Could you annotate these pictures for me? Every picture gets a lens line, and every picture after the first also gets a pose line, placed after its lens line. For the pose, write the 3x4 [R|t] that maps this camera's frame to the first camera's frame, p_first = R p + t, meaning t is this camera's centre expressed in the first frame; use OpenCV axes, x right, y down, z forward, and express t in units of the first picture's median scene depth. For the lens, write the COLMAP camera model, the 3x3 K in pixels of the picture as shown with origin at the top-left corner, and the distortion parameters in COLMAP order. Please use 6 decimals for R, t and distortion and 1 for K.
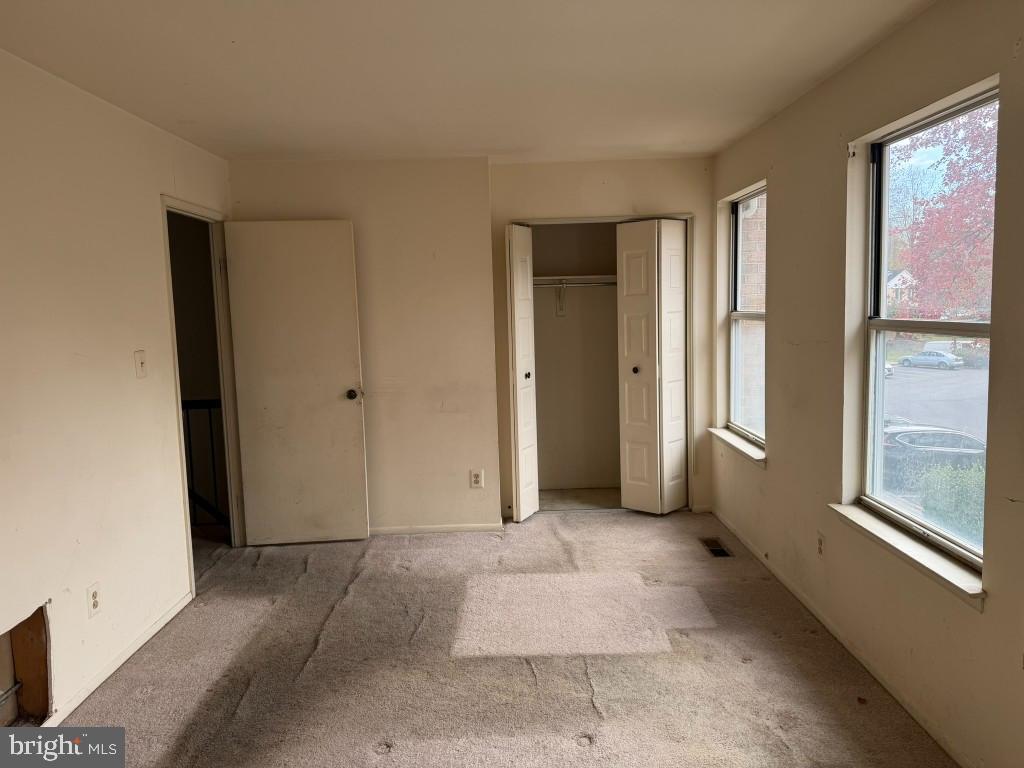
lens RADIAL K [[717.6, 0, 514.8], [0, 717.6, 378.1], [0, 0, 1]] dist [0.102852, -0.142595]
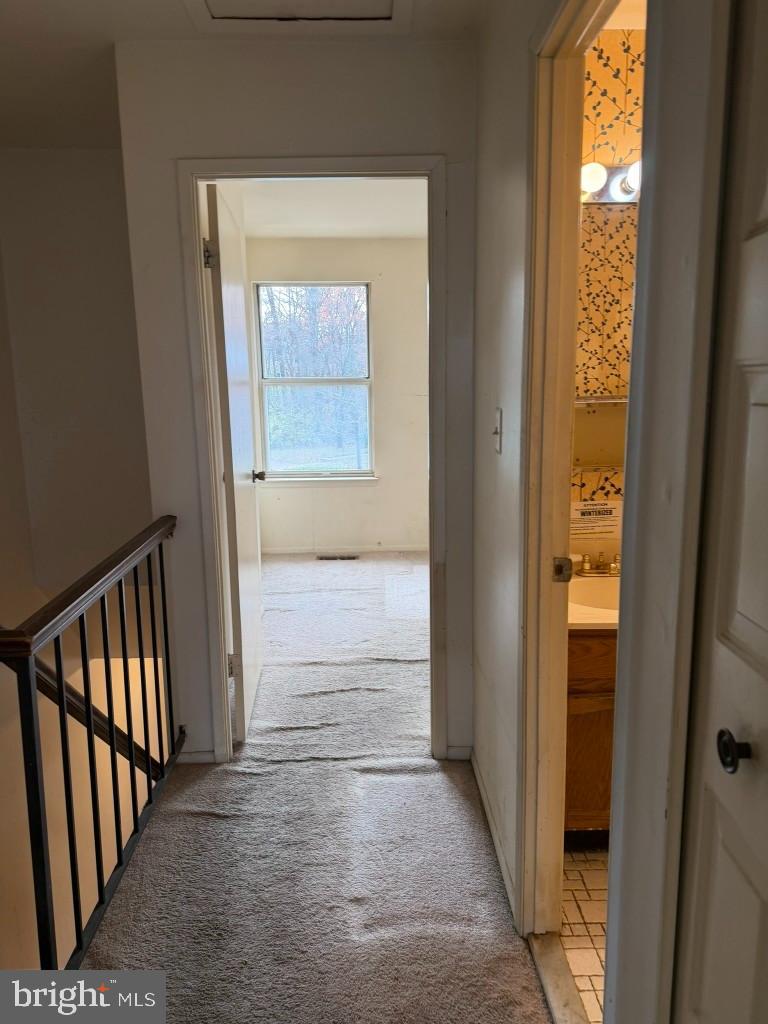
lens RADIAL K [[717.6, 0, 384.0], [0, 717.6, 512.0], [0, 0, 1]] dist [0.102852, -0.142595]
pose [[-0.017944, -0.161265, 0.986748, -1.049526], [0.111418, 0.980438, 0.162260, -0.052308], [-0.993612, 0.112853, 0.000375, 0.953390]]
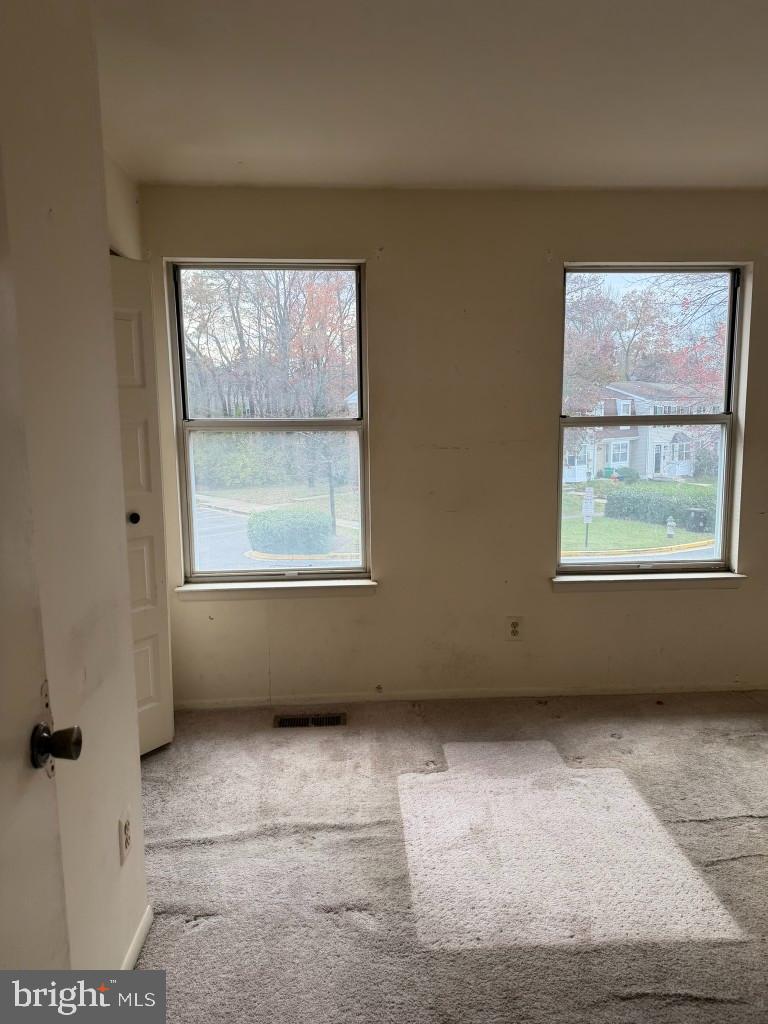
lens RADIAL K [[717.6, 0, 384.0], [0, 717.6, 512.0], [0, 0, 1]] dist [0.102852, -0.142595]
pose [[-0.057621, -0.113117, 0.991909, -0.496066], [0.112118, 0.986542, 0.119017, -0.073581], [-0.992023, 0.118069, -0.044163, 0.977126]]
